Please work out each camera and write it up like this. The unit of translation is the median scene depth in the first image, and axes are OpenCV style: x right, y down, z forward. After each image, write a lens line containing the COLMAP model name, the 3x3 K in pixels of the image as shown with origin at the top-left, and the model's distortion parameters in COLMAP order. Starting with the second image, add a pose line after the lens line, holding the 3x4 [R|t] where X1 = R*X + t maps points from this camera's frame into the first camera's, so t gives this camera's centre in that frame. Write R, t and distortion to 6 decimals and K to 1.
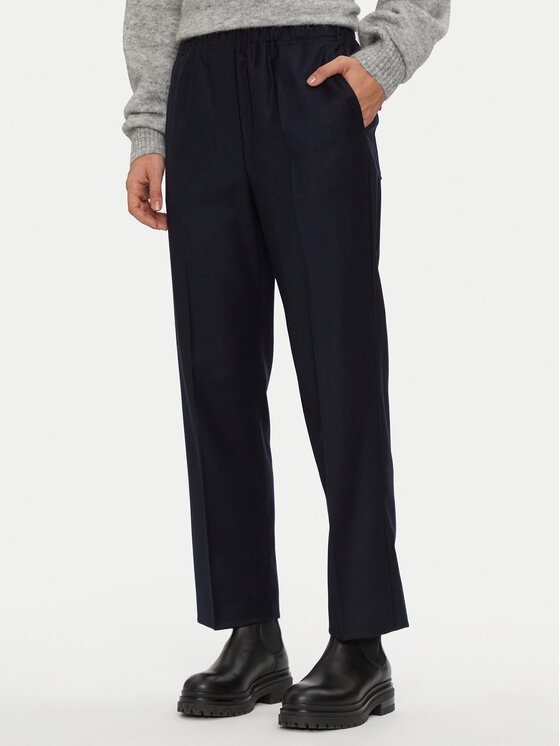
lens RADIAL K [[1215.9, 0, 279.5], [0, 1215.9, 373.3], [0, 0, 1]] dist [0.135366, 0.000000]
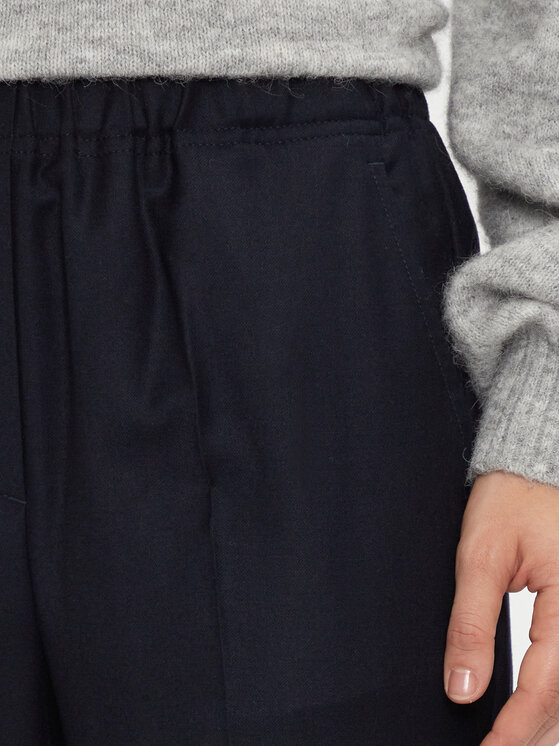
lens RADIAL K [[2204.1, 0, 280.4], [0, 2204.1, 373.0], [0, 0, 1]] dist [0.935128, 0.000000]
pose [[0.994884, 0.033896, 0.095167, -0.023541], [-0.024067, 0.994432, -0.102596, -0.168624], [-0.098115, 0.099781, 0.990160, 0.518573]]
